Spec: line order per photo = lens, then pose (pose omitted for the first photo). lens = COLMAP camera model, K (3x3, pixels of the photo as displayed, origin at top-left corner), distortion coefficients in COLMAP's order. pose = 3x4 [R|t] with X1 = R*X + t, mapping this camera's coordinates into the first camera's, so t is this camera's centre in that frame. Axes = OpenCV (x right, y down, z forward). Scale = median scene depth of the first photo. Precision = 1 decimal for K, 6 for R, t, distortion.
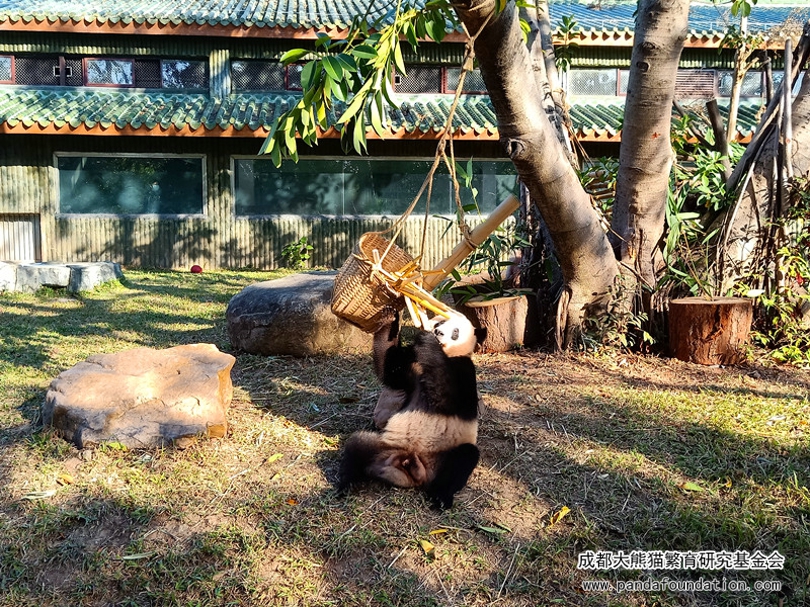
lens RADIAL K [[870.5, 0, 403.0], [0, 870.5, 307.5], [0, 0, 1]] dist [0.035179, 0.015166]
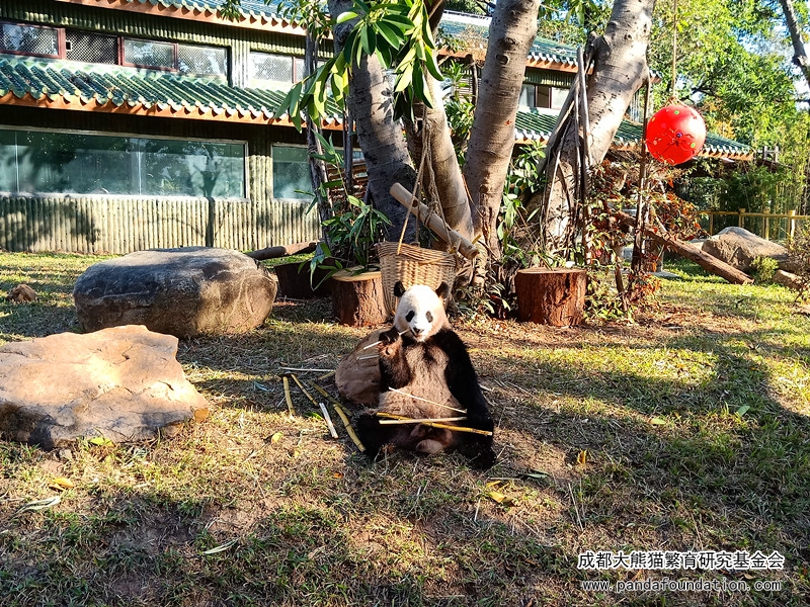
lens RADIAL K [[875.7, 0, 405.0], [0, 875.7, 303.5], [0, 0, 1]] dist [0.030620, 0.026984]
pose [[0.899925, -0.033446, 0.434761, -0.302703], [0.029322, 0.999439, 0.016192, 0.010294], [-0.435058, -0.001824, 0.900400, 0.050322]]
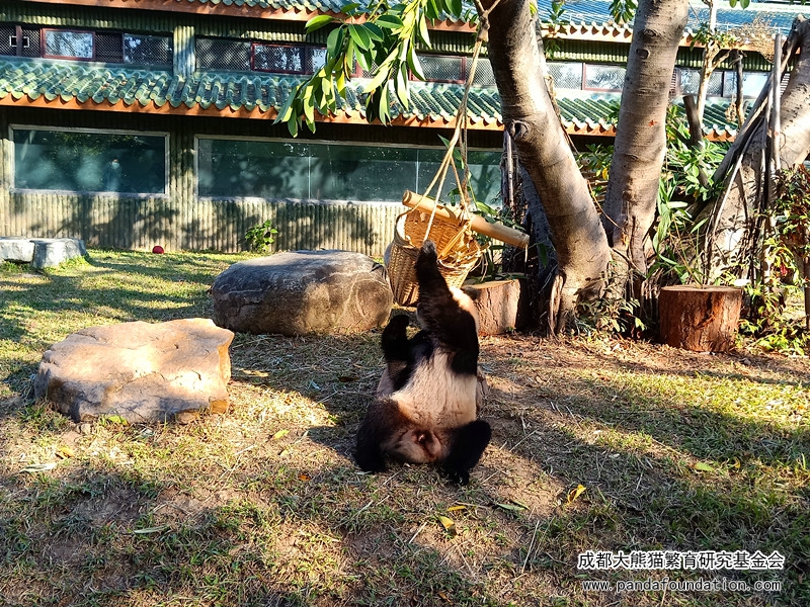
lens RADIAL K [[875.7, 0, 405.0], [0, 875.7, 303.5], [0, 0, 1]] dist [0.030620, 0.026984]
pose [[0.997847, 0.023233, 0.061335, -0.049642], [-0.023581, 0.999710, 0.004941, 0.011955], [-0.061203, -0.006377, 0.998105, 0.004719]]
